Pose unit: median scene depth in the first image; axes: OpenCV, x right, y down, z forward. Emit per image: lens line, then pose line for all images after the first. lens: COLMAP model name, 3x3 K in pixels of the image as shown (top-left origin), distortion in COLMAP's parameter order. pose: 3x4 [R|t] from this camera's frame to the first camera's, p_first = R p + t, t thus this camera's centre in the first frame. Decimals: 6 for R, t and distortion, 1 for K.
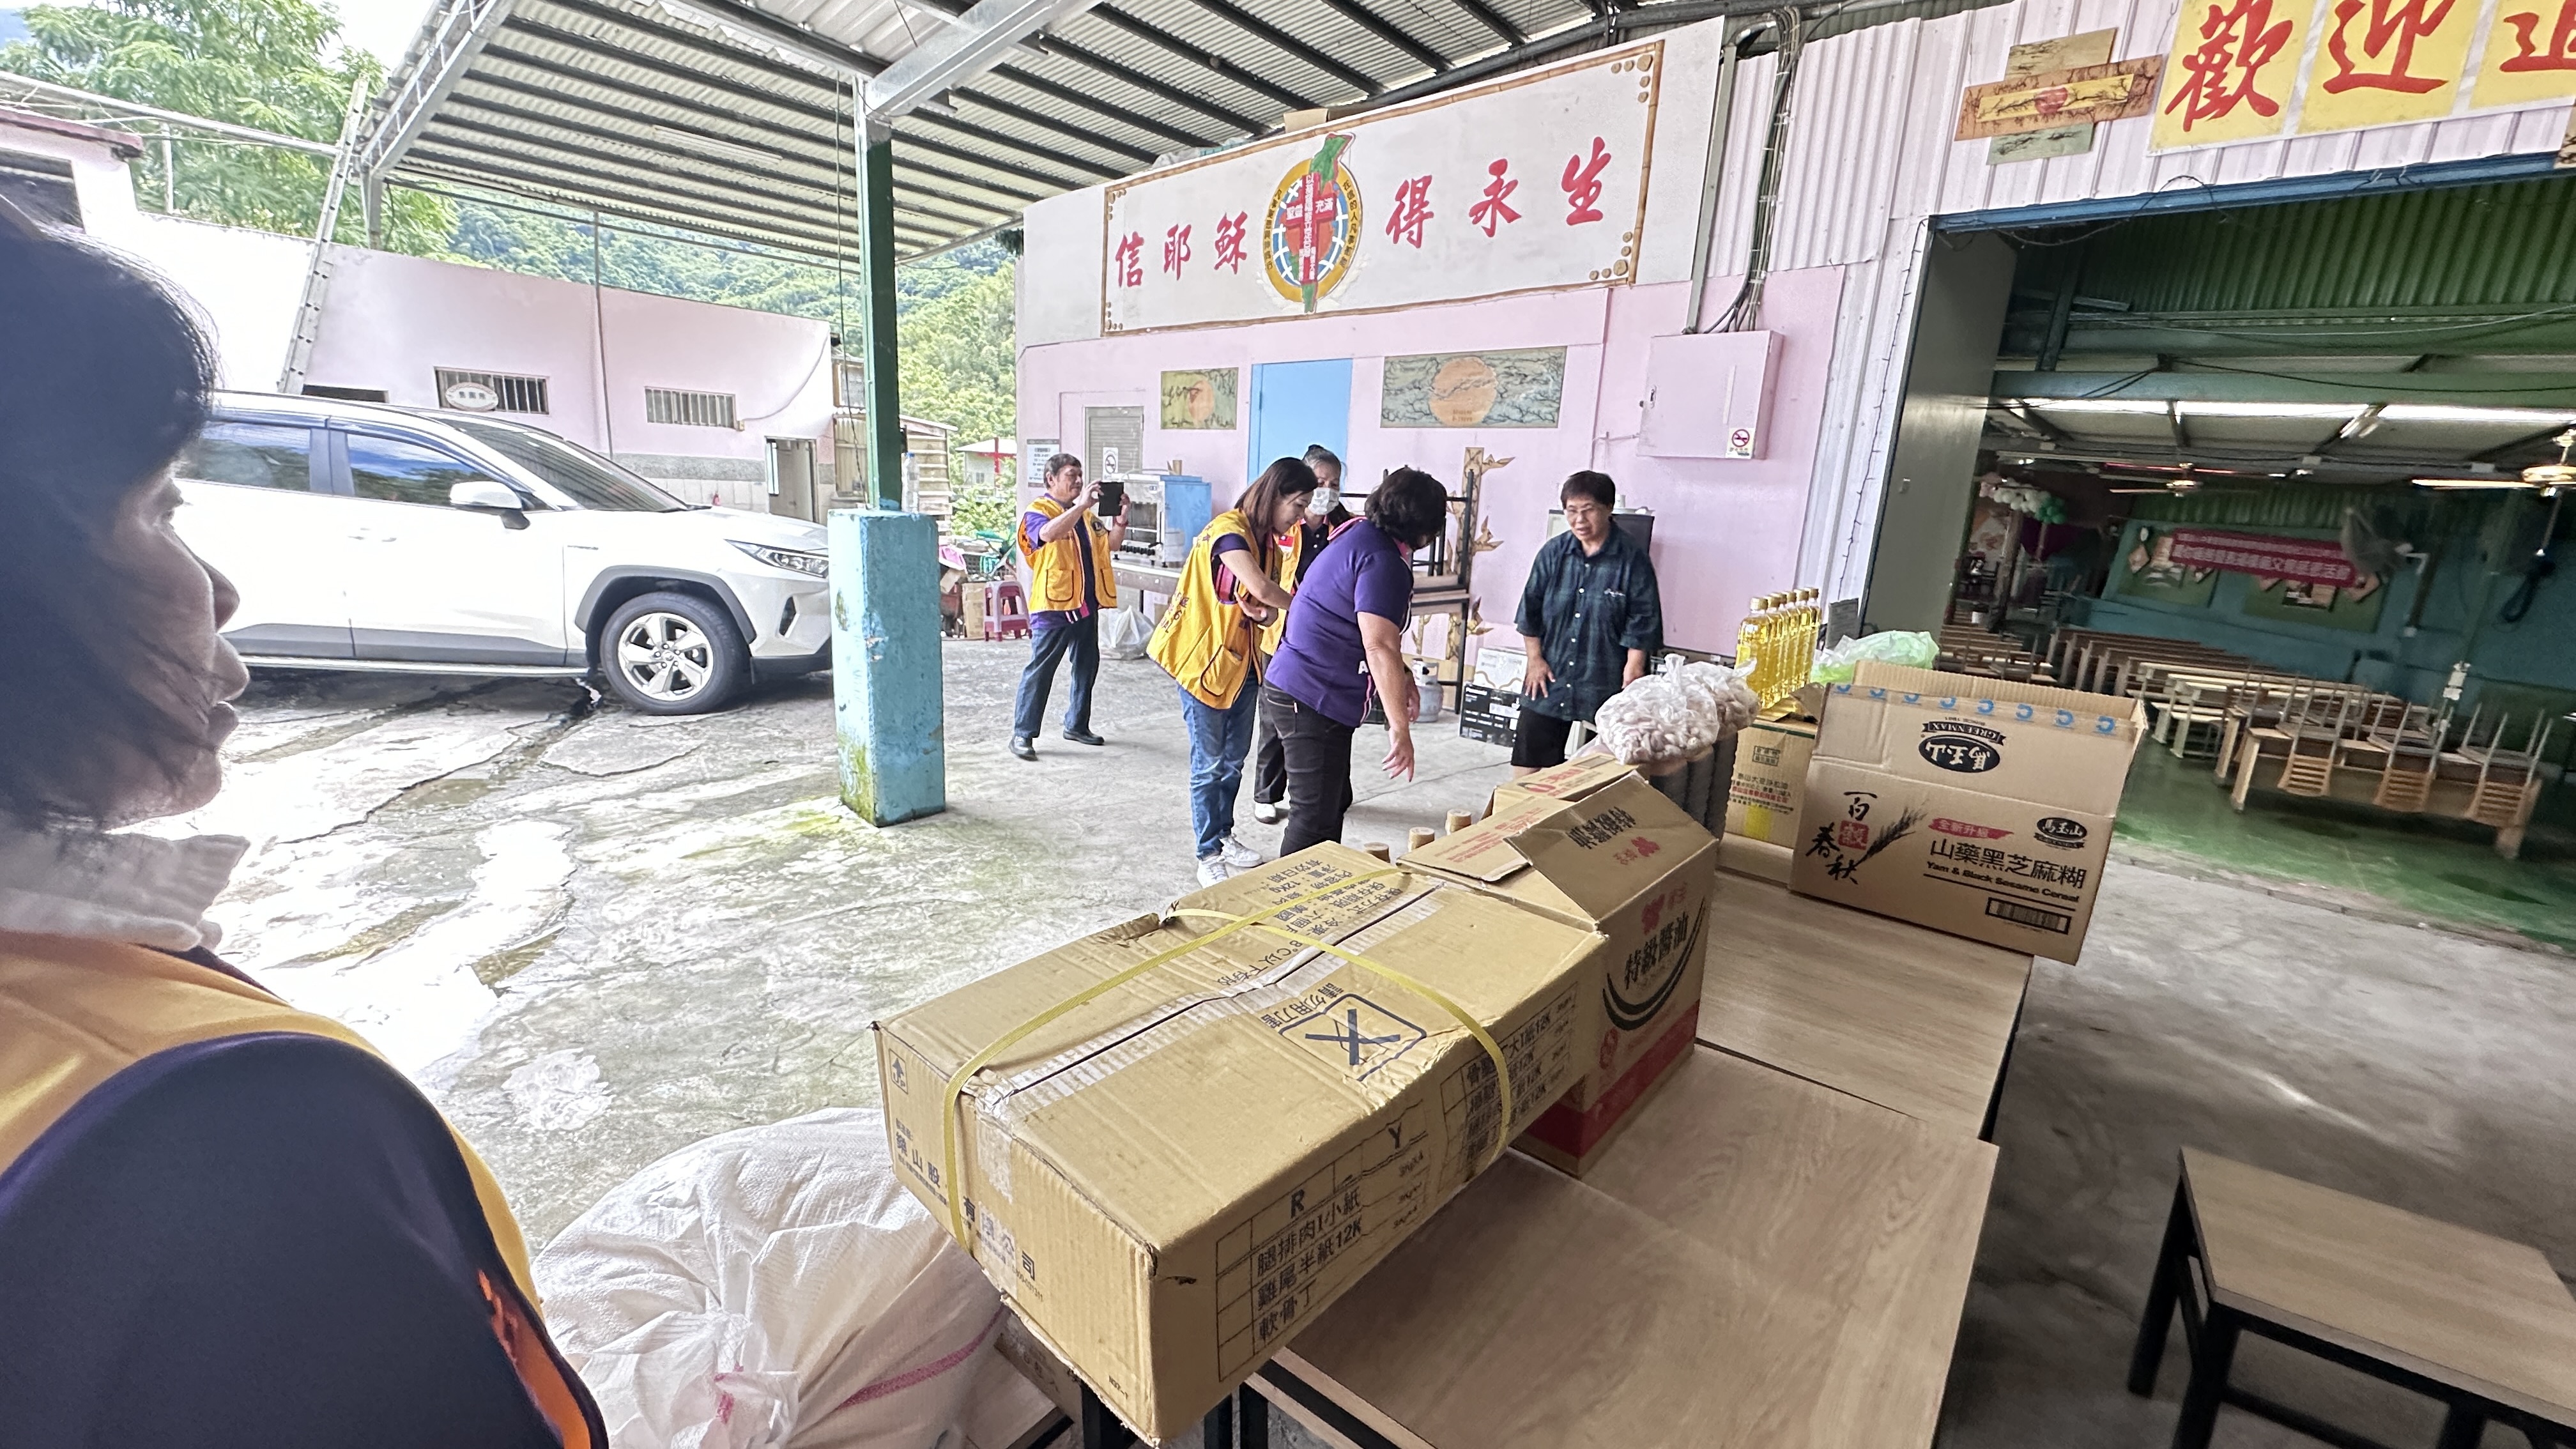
lens RADIAL K [[1050.0, 0, 1288.0], [0, 1050.0, 724.5], [0, 0, 1]] dist [-0.000504, -0.000126]
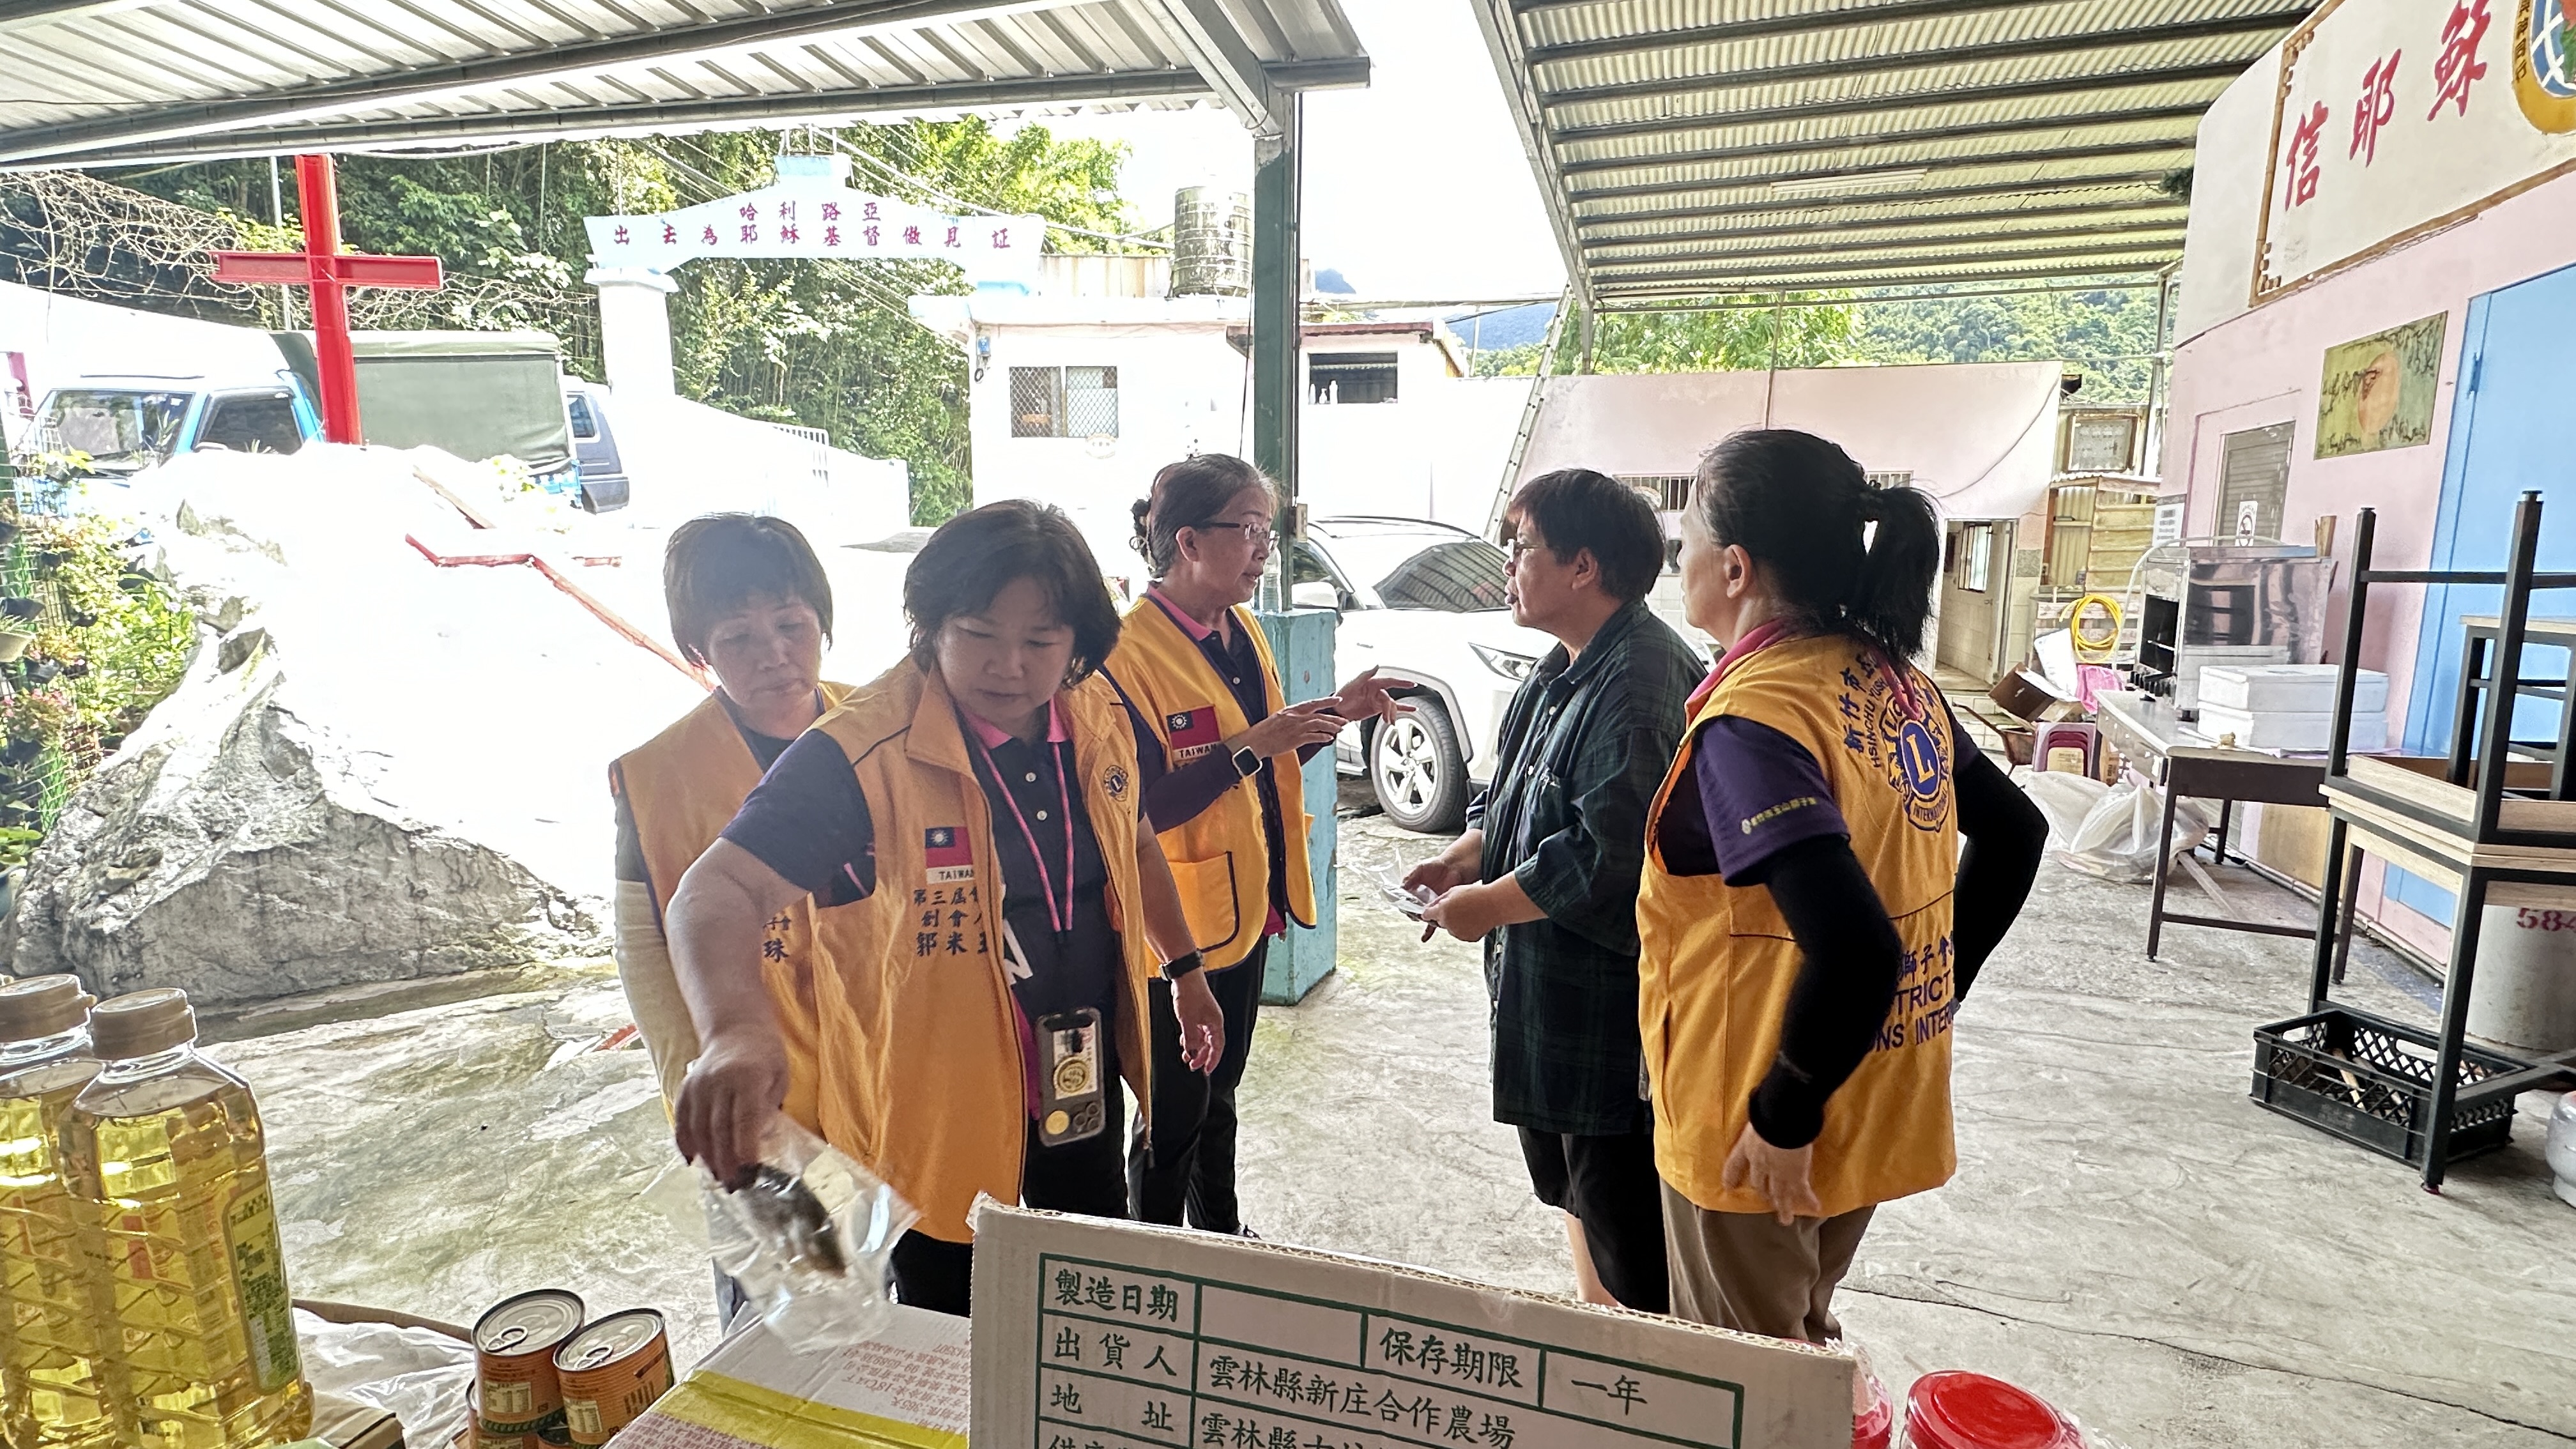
lens RADIAL K [[1211.2, 0, 1288.0], [0, 1211.2, 724.5], [0, 0, 1]] dist [0.000865, 0.000186]
pose [[0.398270, 0.090271, -0.912816, 0.239650], [-0.188041, 0.982046, 0.015074, -0.068778], [0.897787, 0.165643, 0.408094, 0.331977]]
